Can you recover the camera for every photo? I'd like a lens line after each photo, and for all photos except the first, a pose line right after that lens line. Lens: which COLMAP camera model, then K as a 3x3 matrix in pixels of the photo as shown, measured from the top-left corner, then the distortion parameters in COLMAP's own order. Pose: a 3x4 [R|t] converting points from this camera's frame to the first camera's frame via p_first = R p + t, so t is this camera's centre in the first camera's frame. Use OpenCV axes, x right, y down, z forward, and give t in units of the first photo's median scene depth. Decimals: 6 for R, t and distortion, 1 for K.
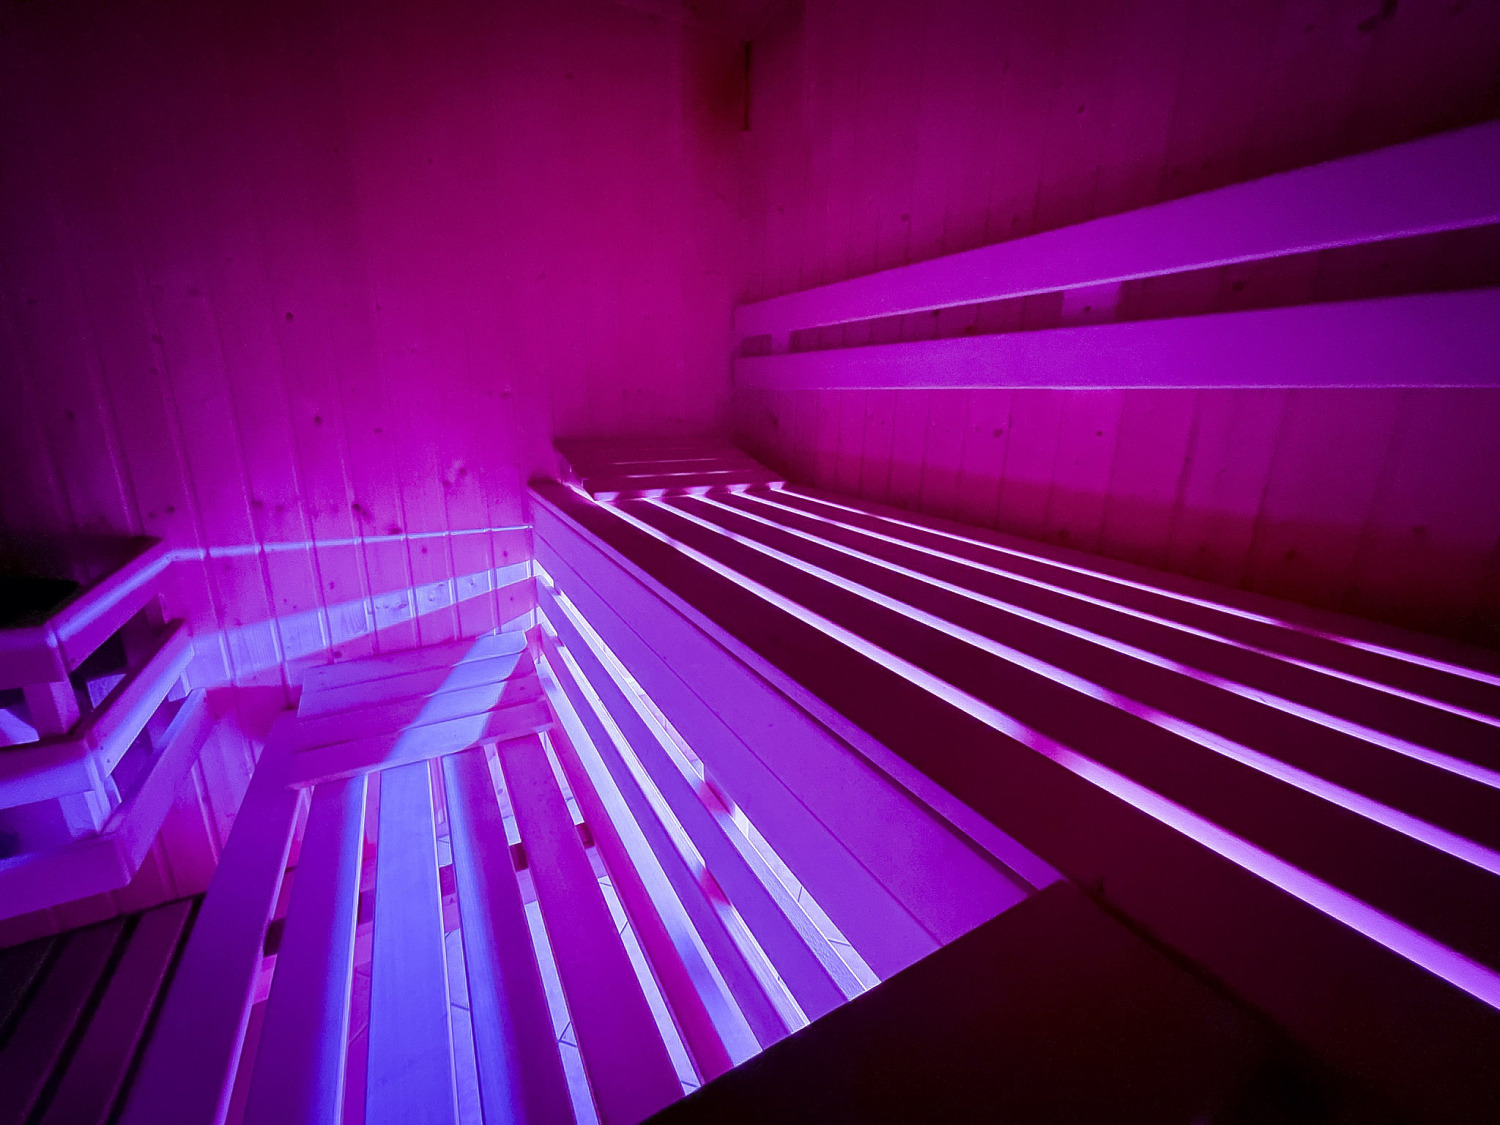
lens RADIAL K [[605.7, 0, 750.0], [0, 605.7, 562.5], [0, 0, 1]] dist [-0.000333, 0.000074]
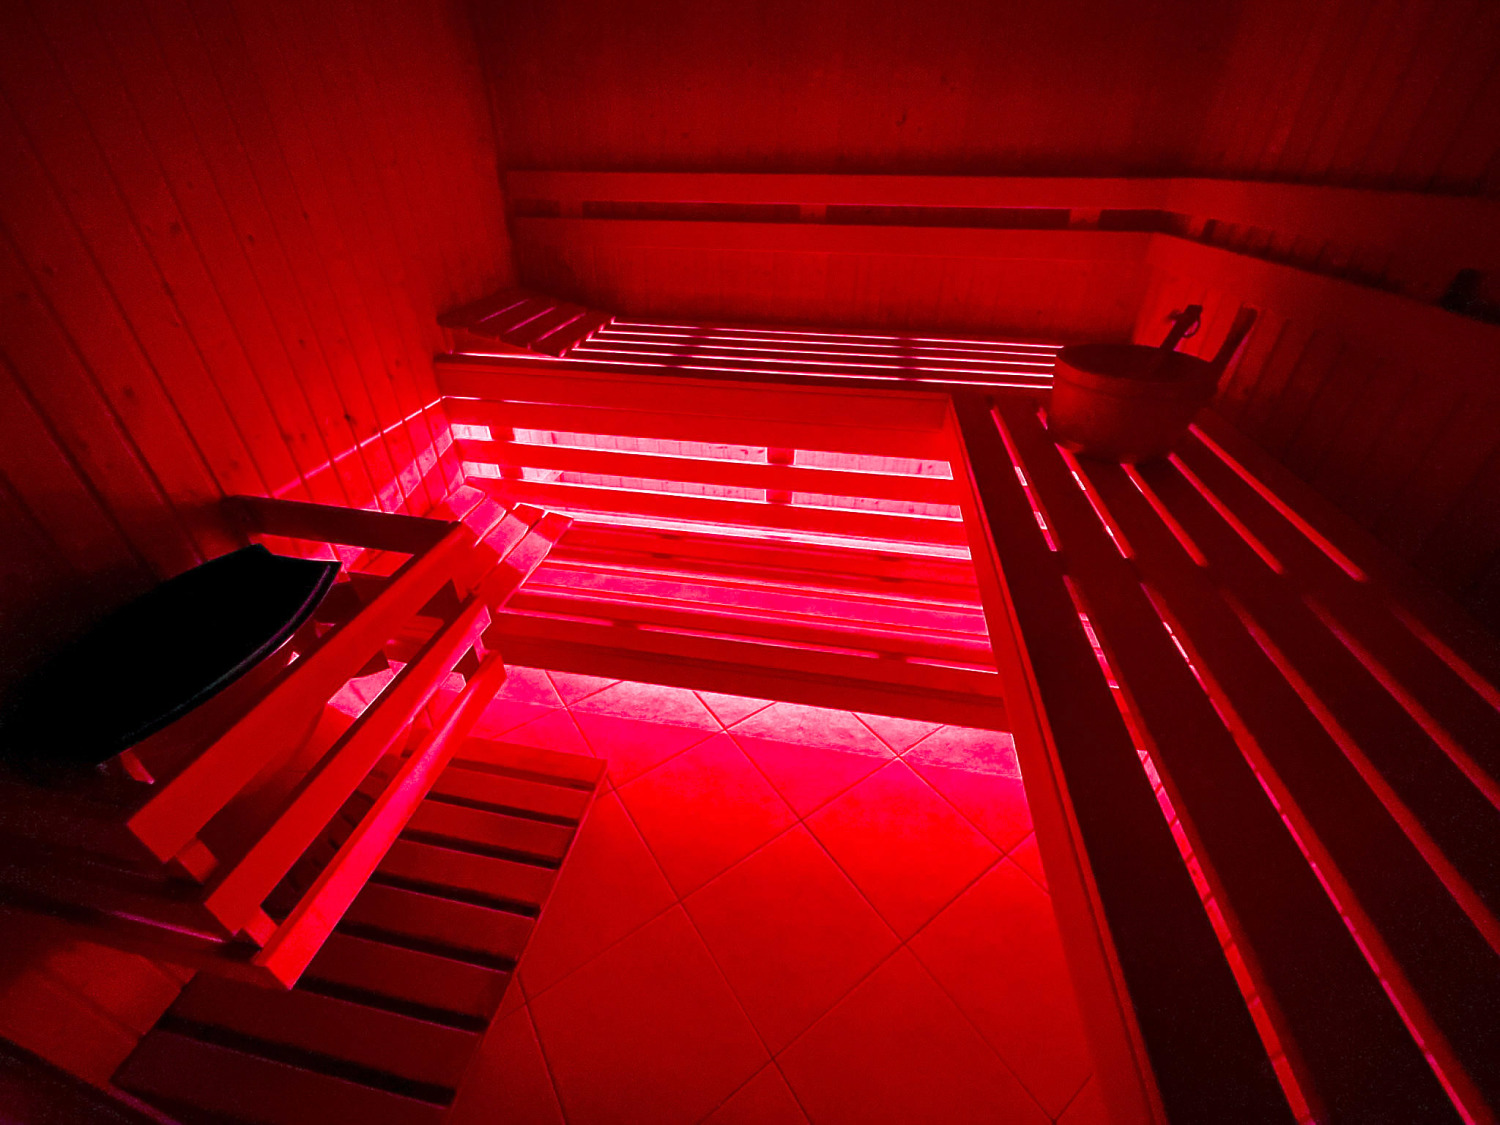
lens RADIAL K [[615.7, 0, 744.8], [0, 615.7, 546.7], [0, 0, 1]] dist [-0.001266, -0.000050]
pose [[0.635150, -0.434045, 0.638897, -0.958038], [0.213737, 0.893638, 0.394624, -0.160159], [-0.742227, -0.114090, 0.660365, -0.281367]]
